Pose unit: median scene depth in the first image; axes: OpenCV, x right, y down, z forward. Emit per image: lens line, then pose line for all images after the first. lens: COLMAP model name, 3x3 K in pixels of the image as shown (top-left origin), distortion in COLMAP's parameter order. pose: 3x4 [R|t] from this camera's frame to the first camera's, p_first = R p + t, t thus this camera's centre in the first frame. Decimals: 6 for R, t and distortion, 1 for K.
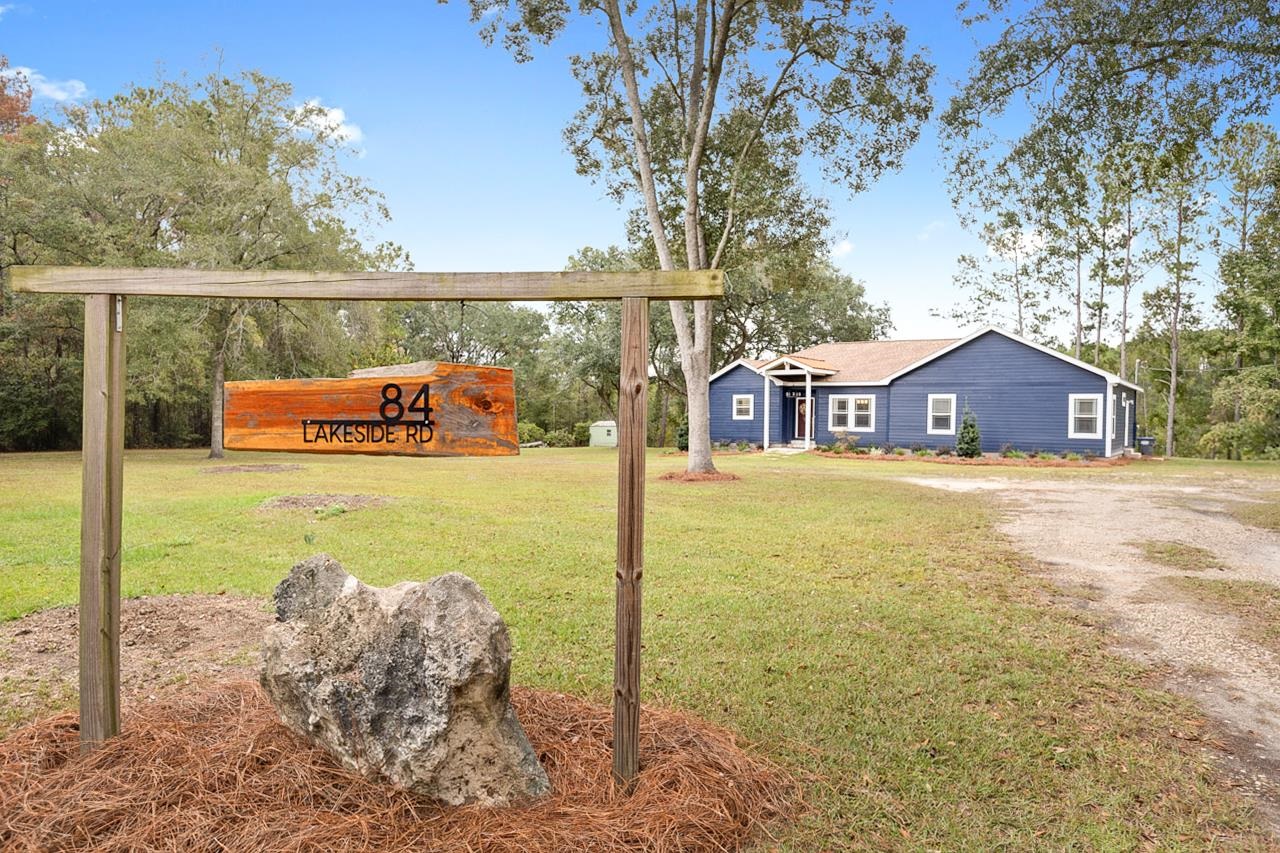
lens RADIAL K [[796.7, 0, 640.0], [0, 796.7, 426.5], [0, 0, 1]] dist [-0.000306, -0.000114]
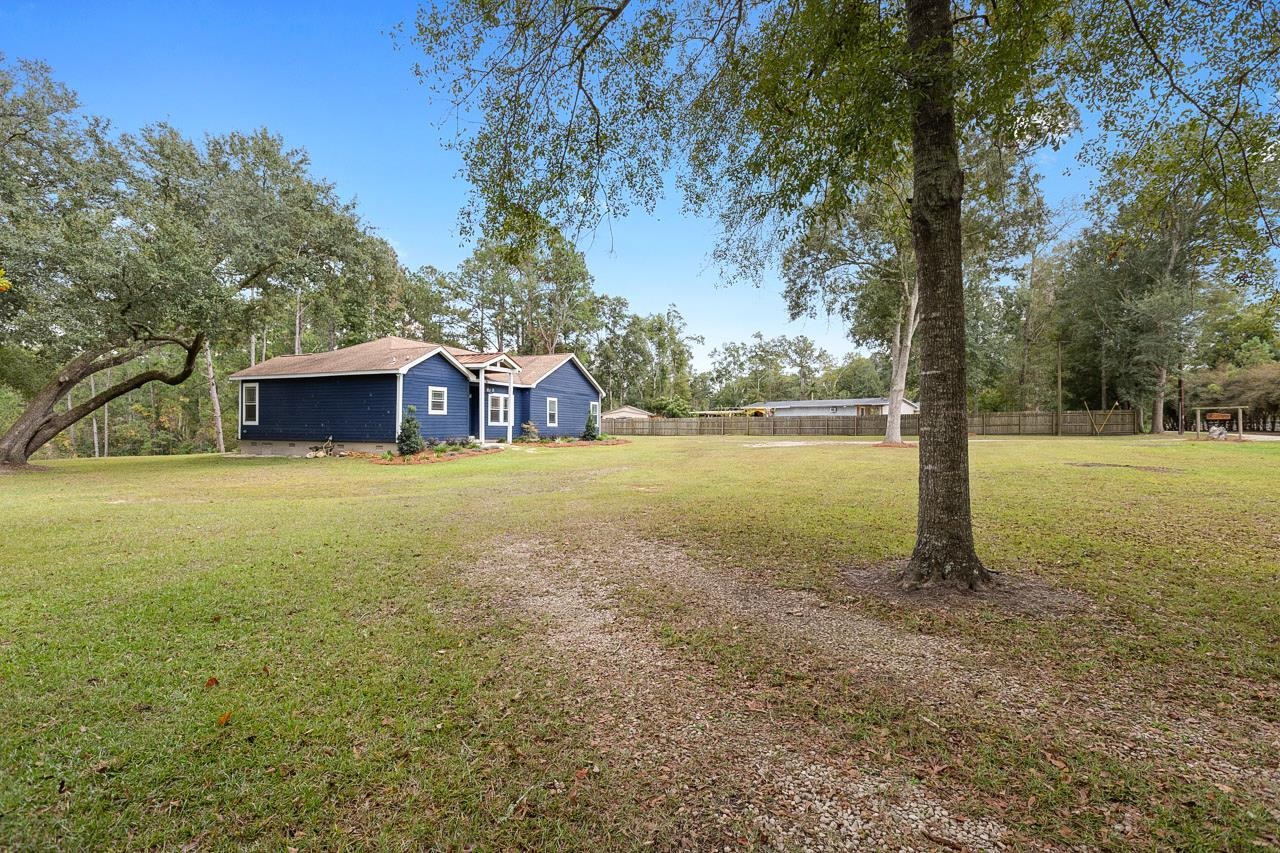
lens RADIAL K [[596.0, 0, 640.0], [0, 596.0, 426.5], [0, 0, 1]] dist [-0.001716, -0.001354]
pose [[-0.203389, -0.021758, 0.978856, -0.616366], [-0.009434, 0.999750, 0.020263, -0.011949], [-0.979052, -0.005114, -0.203544, 0.994058]]
